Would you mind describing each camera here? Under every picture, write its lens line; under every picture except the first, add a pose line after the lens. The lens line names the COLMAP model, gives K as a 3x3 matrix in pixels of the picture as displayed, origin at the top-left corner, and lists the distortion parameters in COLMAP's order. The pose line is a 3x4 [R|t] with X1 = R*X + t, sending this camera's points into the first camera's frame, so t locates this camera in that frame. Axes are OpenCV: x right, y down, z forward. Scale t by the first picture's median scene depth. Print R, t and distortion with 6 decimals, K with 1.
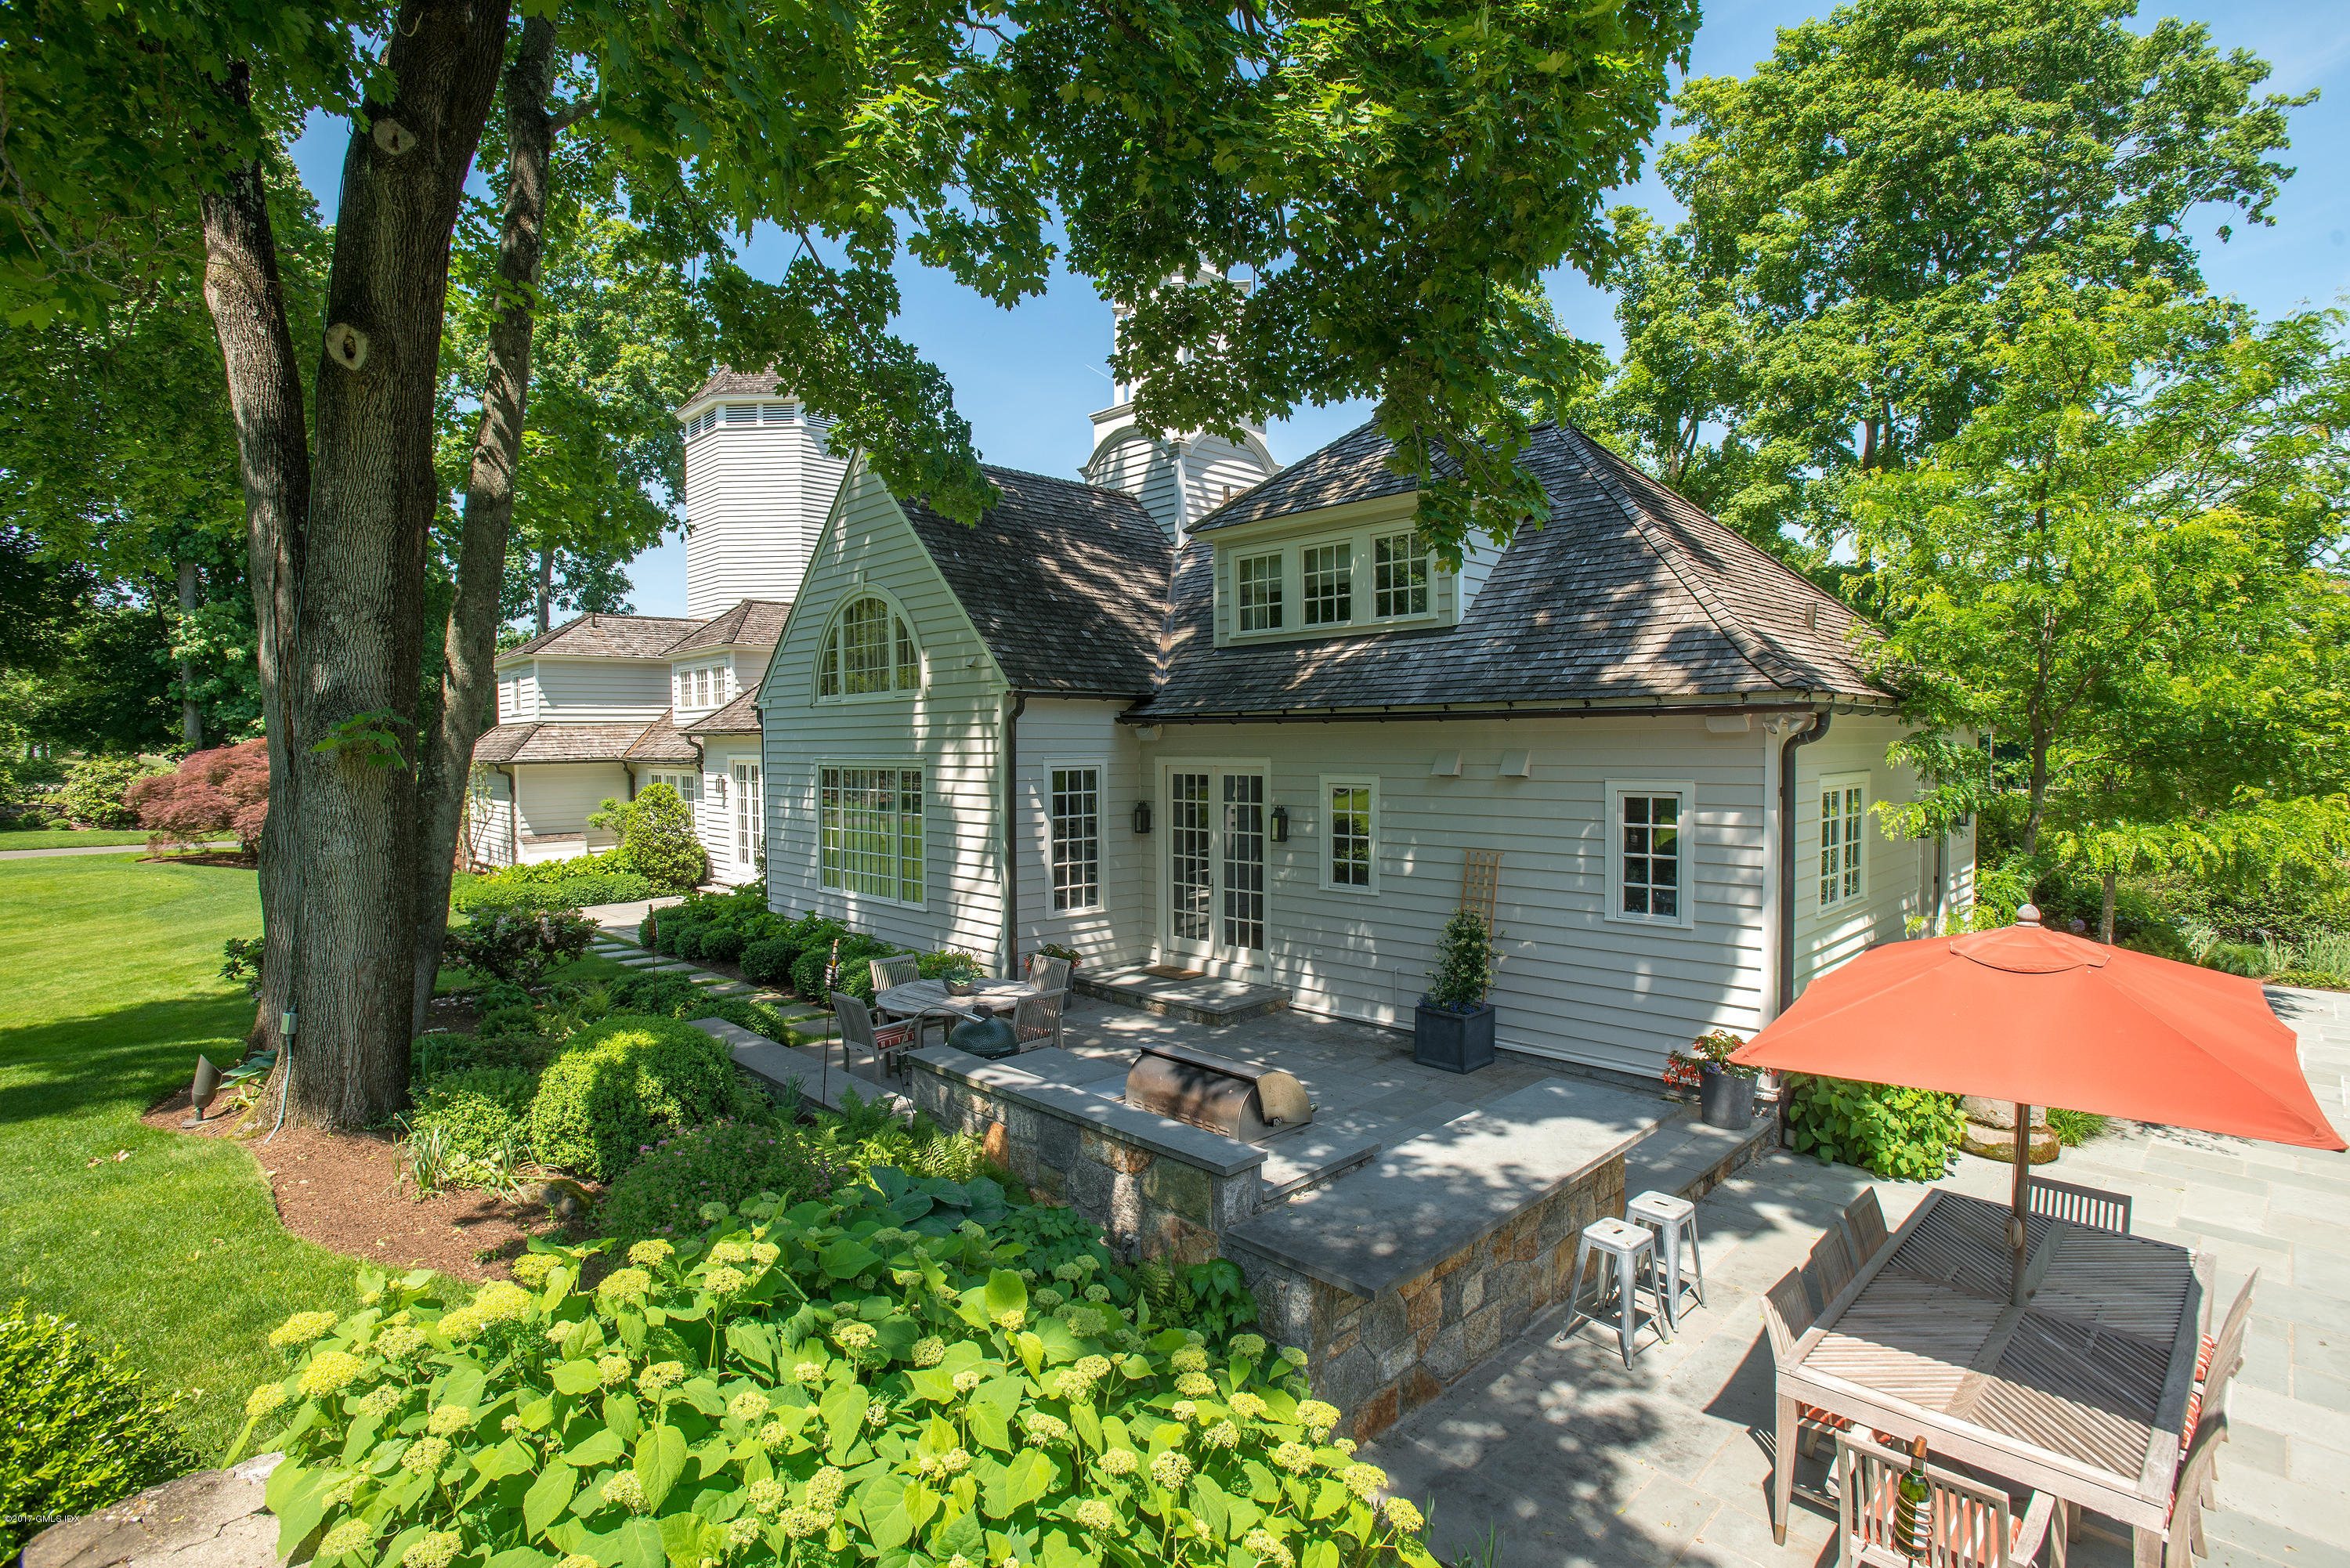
lens RADIAL K [[1191.2, 0, 1175.0], [0, 1191.2, 784.0], [0, 0, 1]] dist [-0.042054, 0.024989]
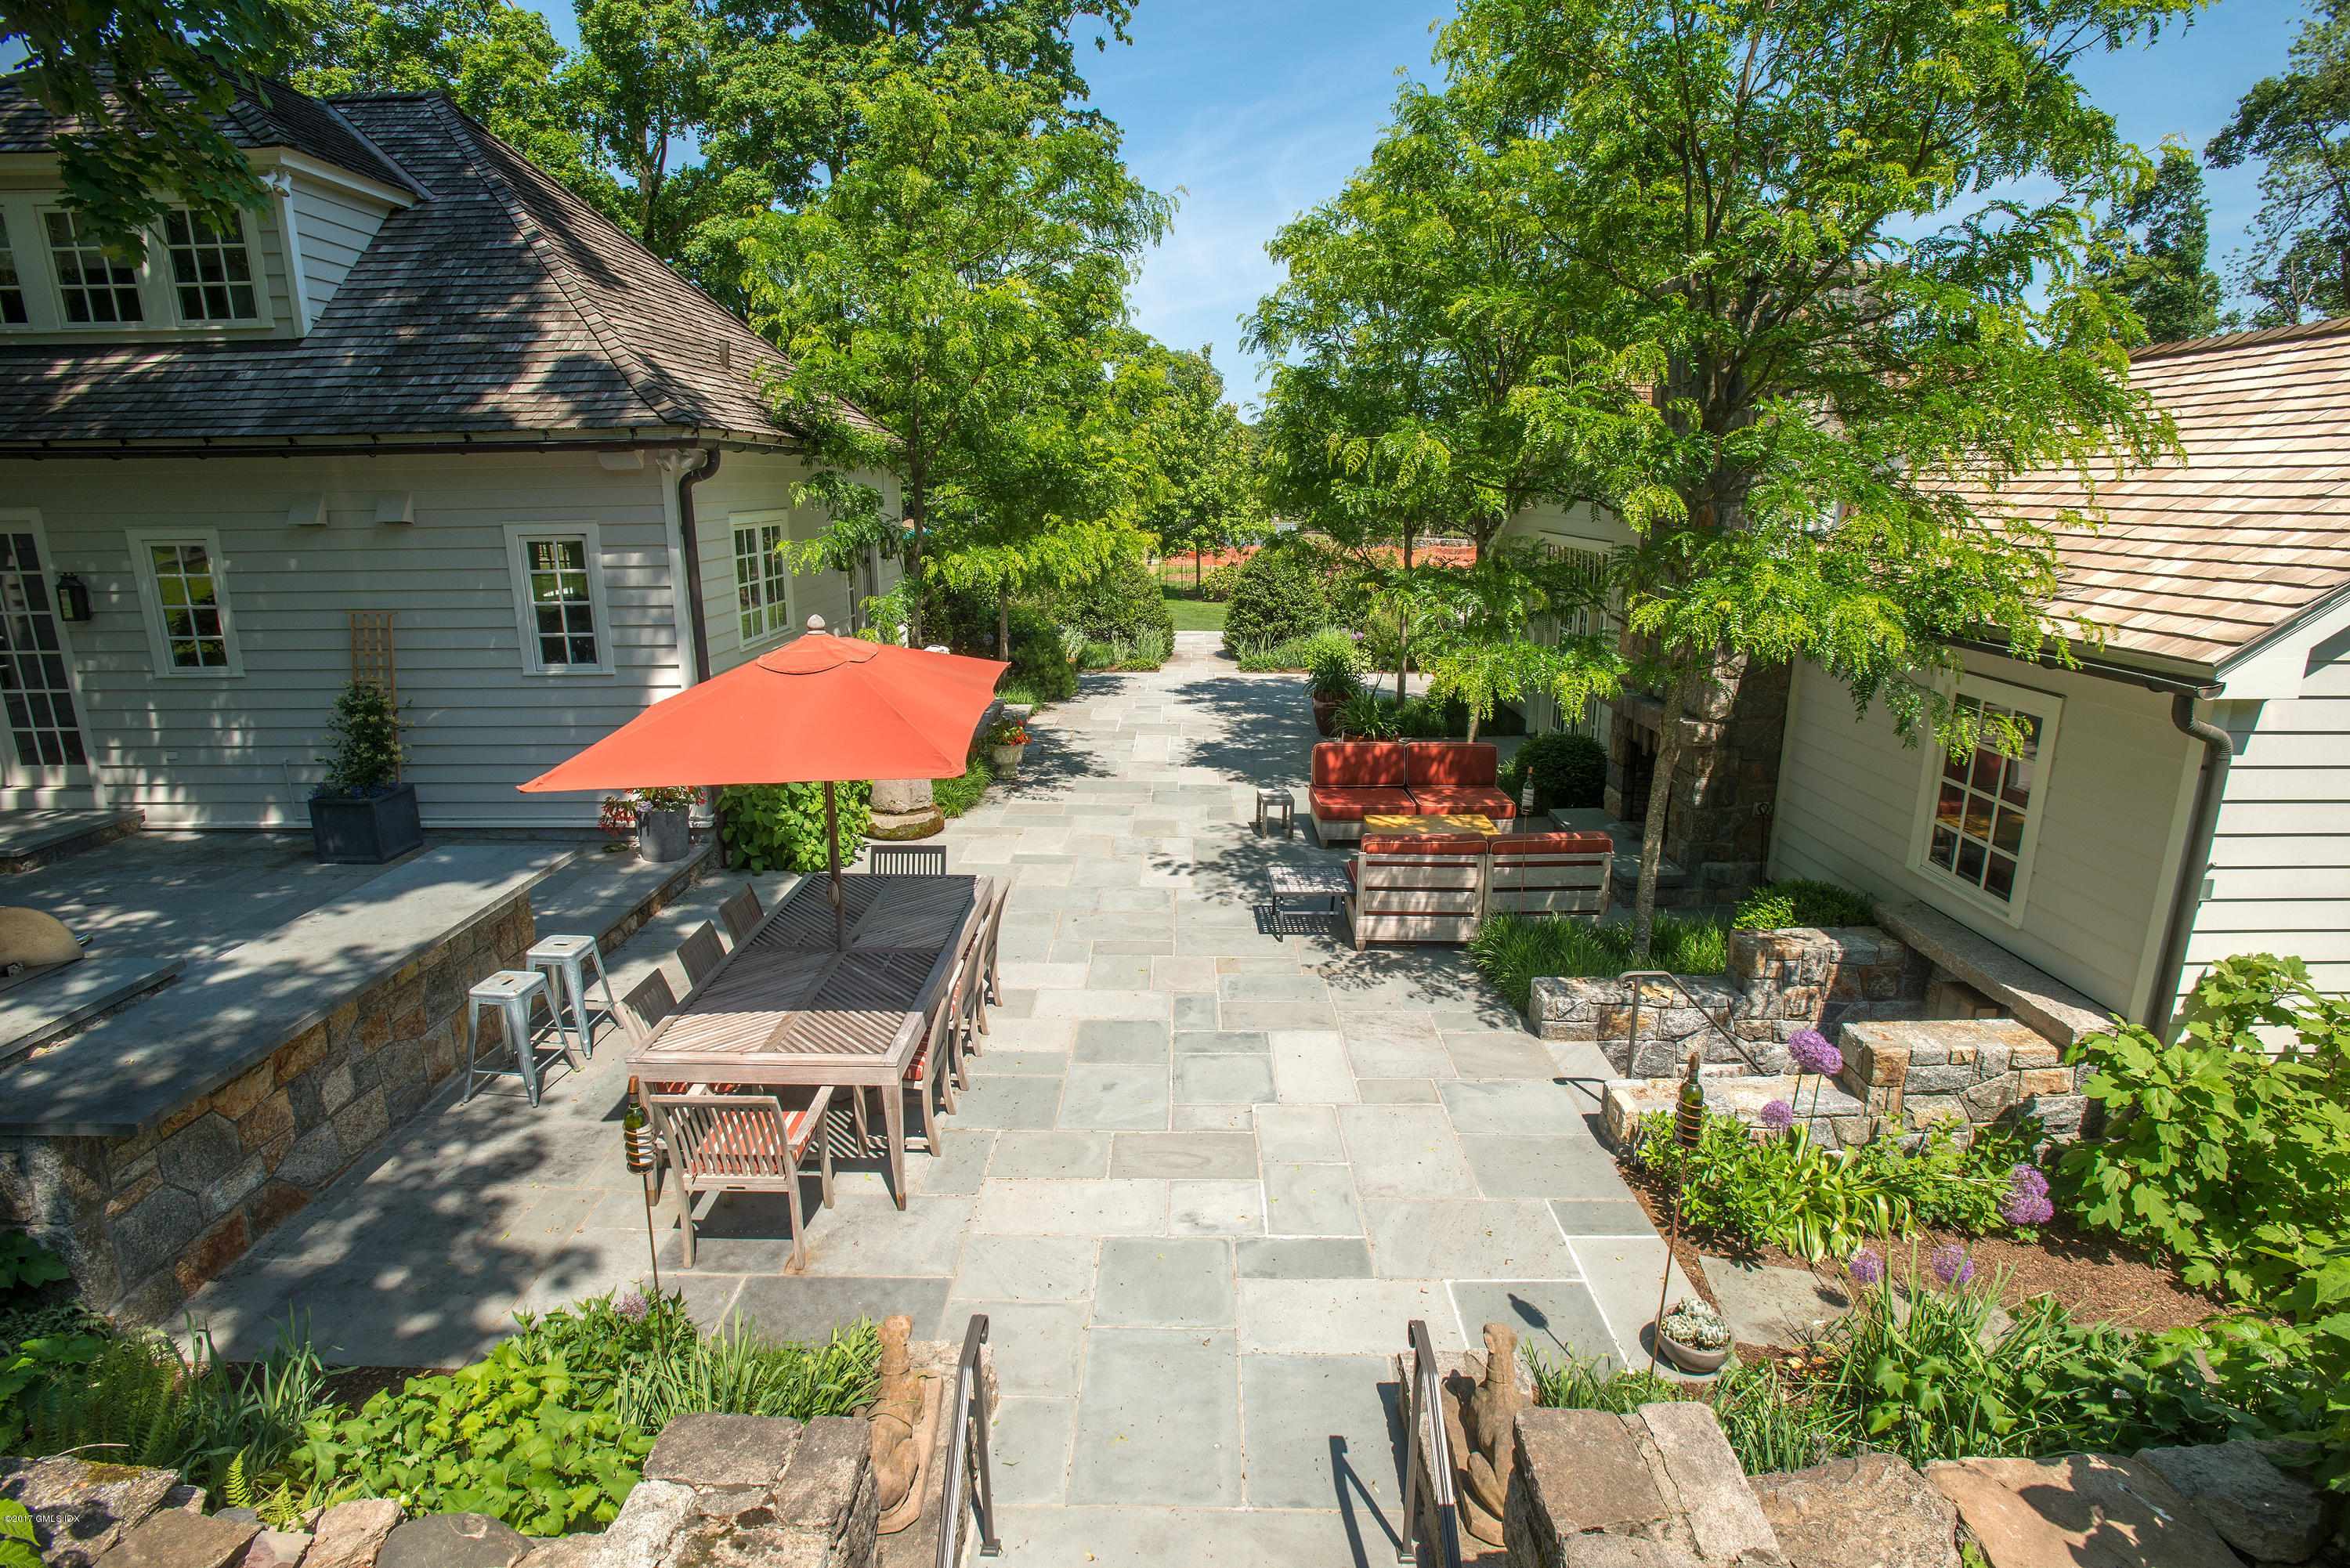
lens RADIAL K [[1209.0, 0, 1175.0], [0, 1209.0, 784.0], [0, 0, 1]] dist [-0.022750, 0.016191]
pose [[0.726533, -0.168157, 0.666238, 0.088225], [0.031893, 0.976801, 0.211763, 0.013228], [-0.686391, -0.132604, 0.715041, -0.054675]]
